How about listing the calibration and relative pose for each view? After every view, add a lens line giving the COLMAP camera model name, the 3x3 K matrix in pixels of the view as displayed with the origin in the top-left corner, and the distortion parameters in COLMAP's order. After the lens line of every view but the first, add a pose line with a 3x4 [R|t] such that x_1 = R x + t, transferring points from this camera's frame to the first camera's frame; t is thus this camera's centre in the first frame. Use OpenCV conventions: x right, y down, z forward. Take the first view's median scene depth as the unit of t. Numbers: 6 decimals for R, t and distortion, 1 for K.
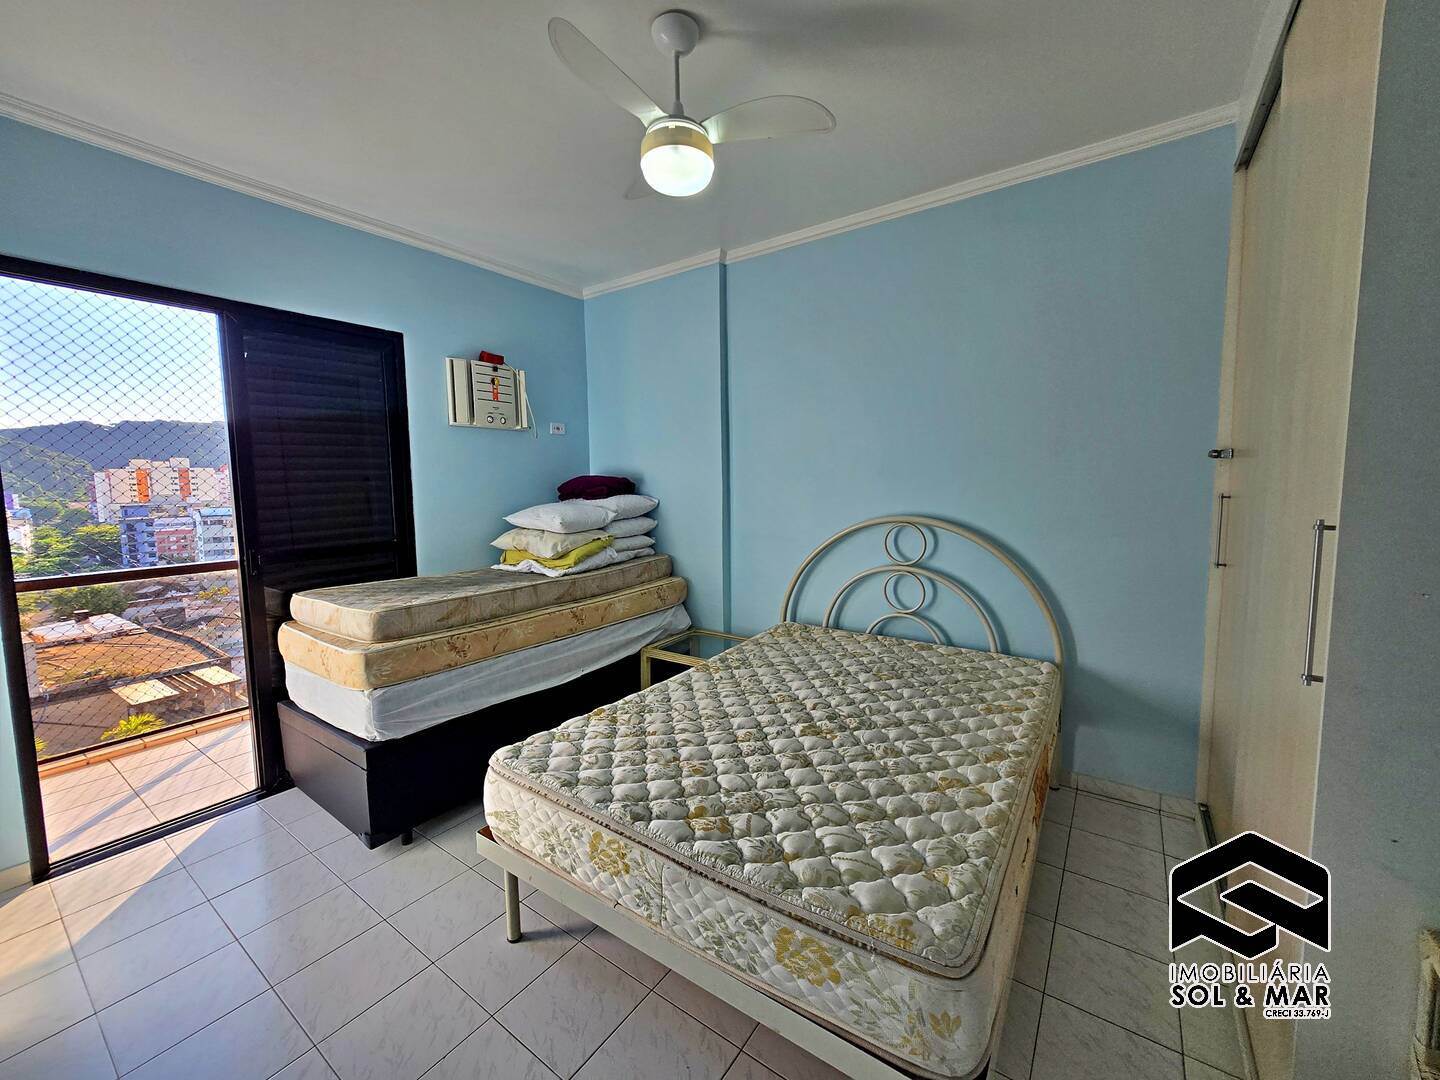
lens RADIAL K [[567.5, 0, 743.9], [0, 567.5, 524.5], [0, 0, 1]] dist [0.005141, -0.000135]
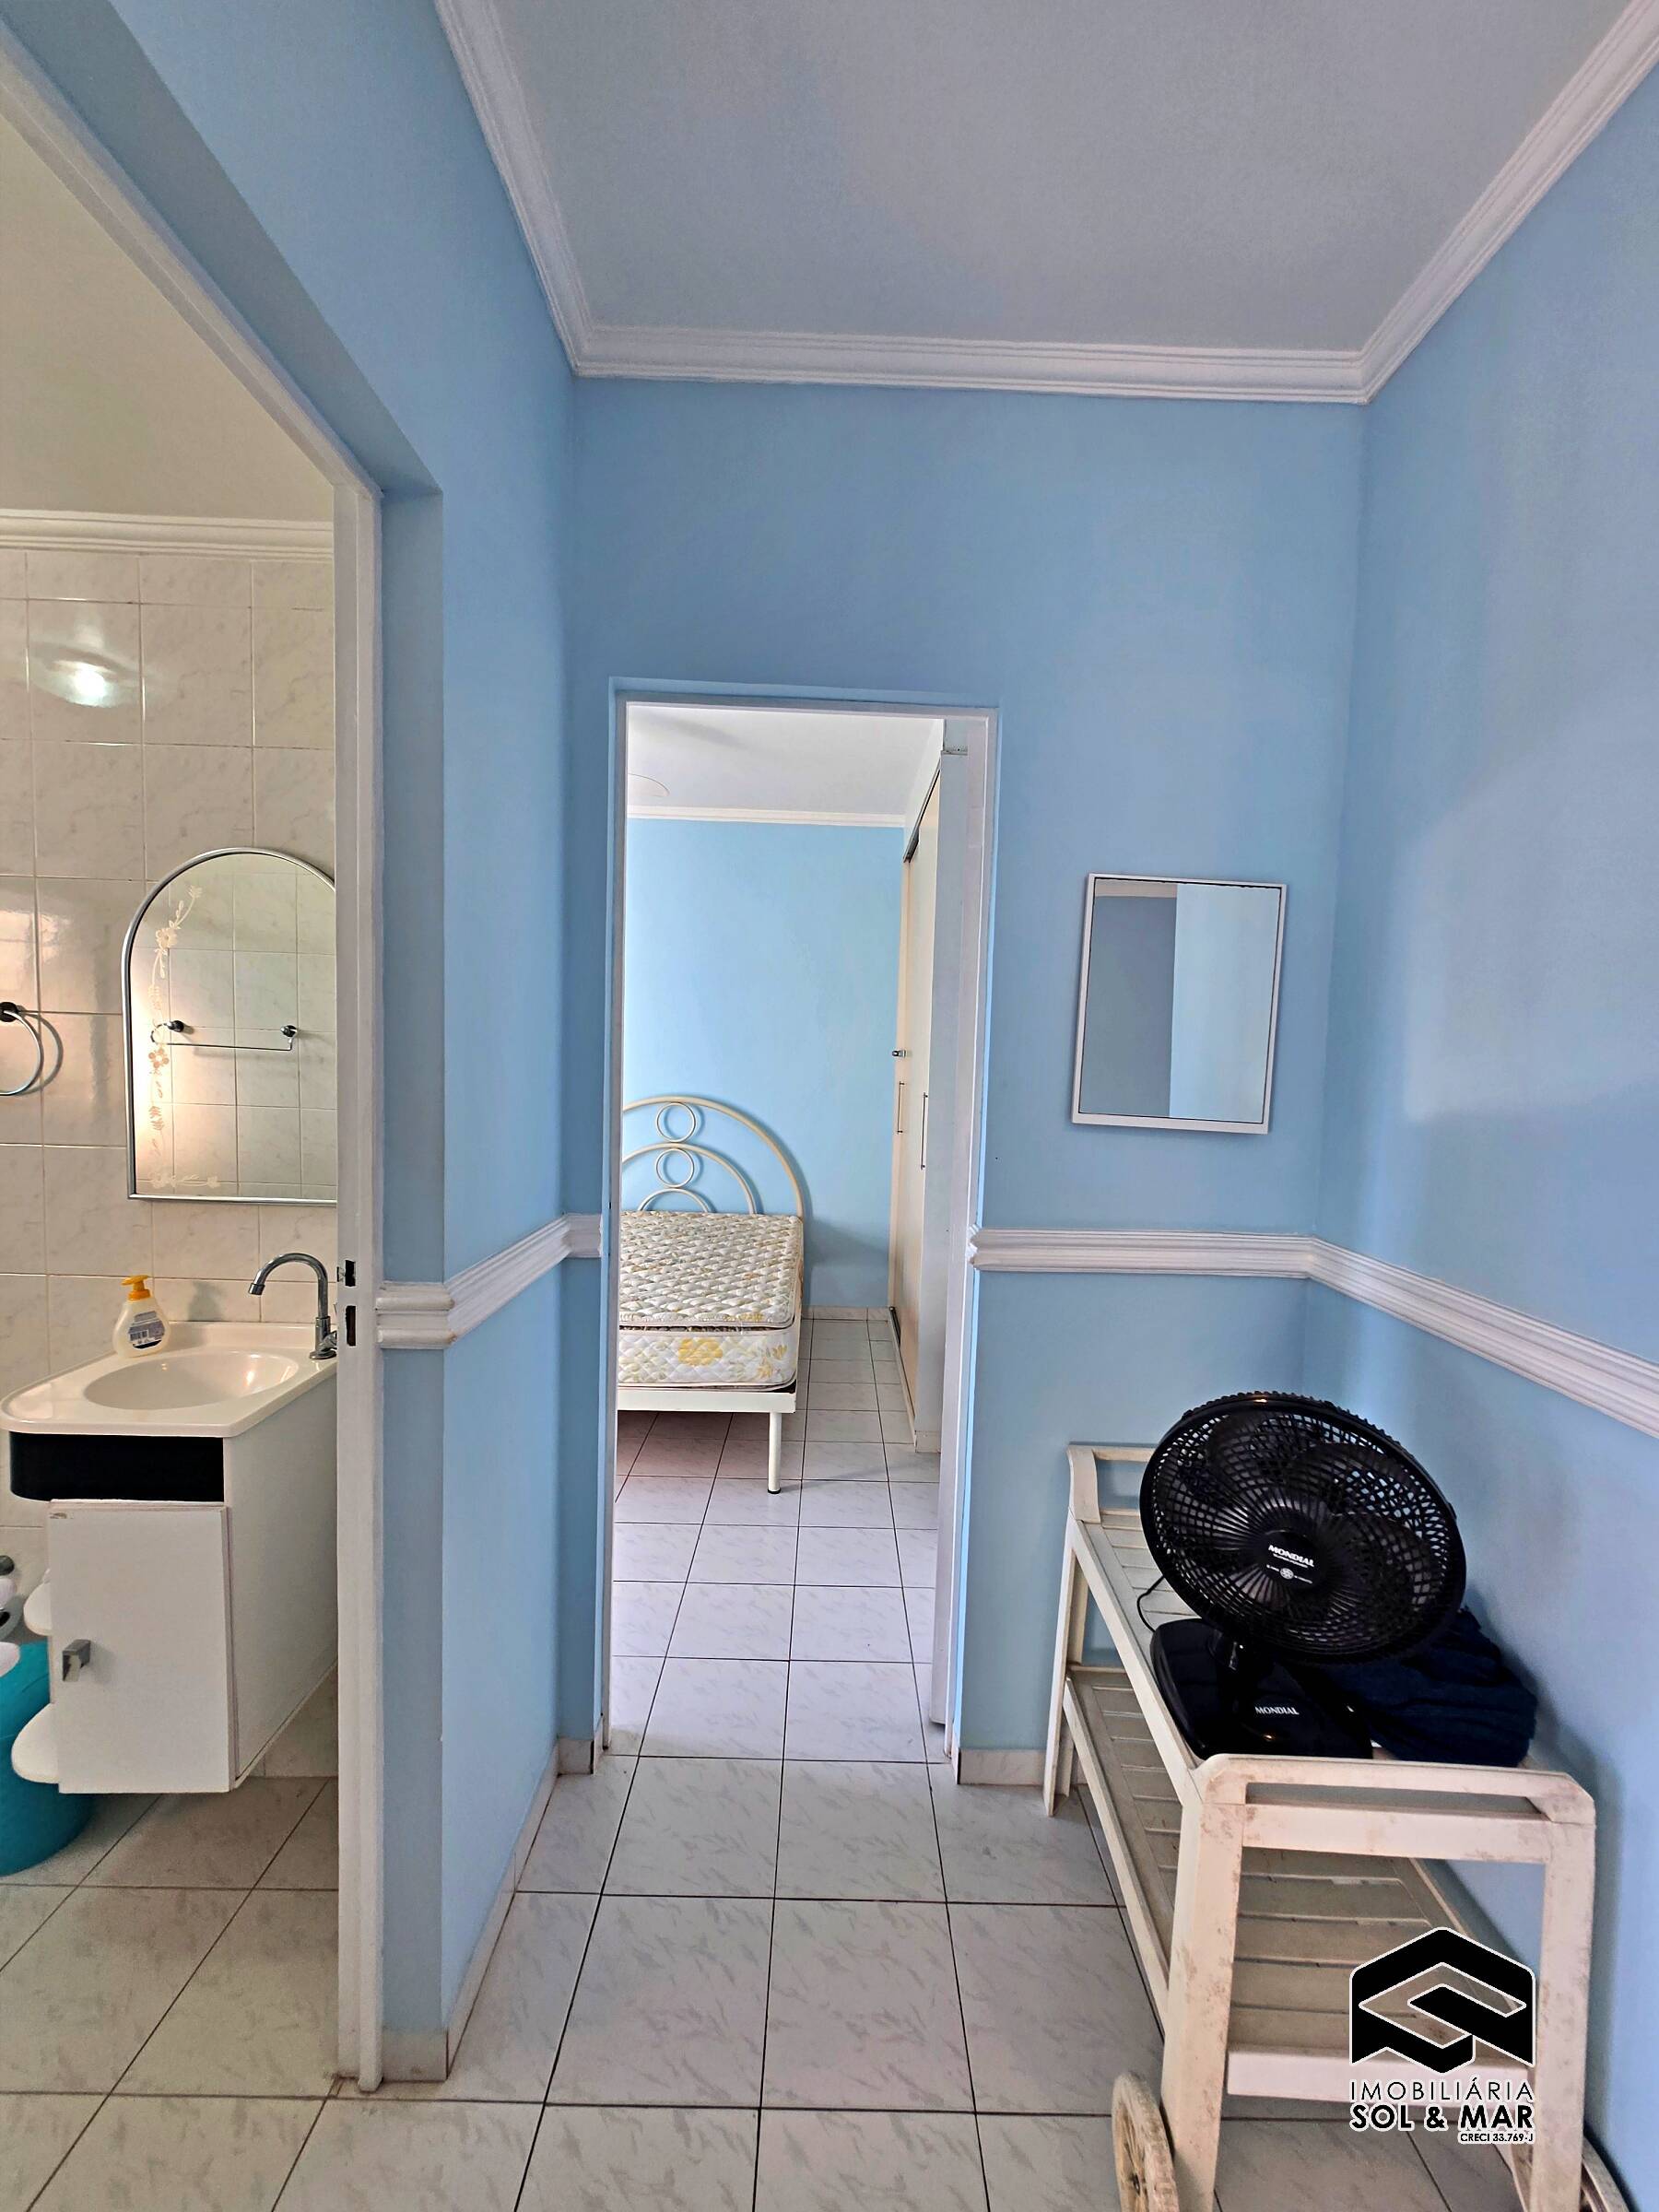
lens RADIAL K [[871.7, 0, 844.9], [0, 871.7, 1108.3], [0, 0, 1]] dist [0.005141, -0.000135]
pose [[0.818618, 0.000504, 0.574339, -0.448212], [0.008662, 0.999875, -0.013223, 0.034883], [-0.574274, 0.015800, 0.818511, -0.600163]]
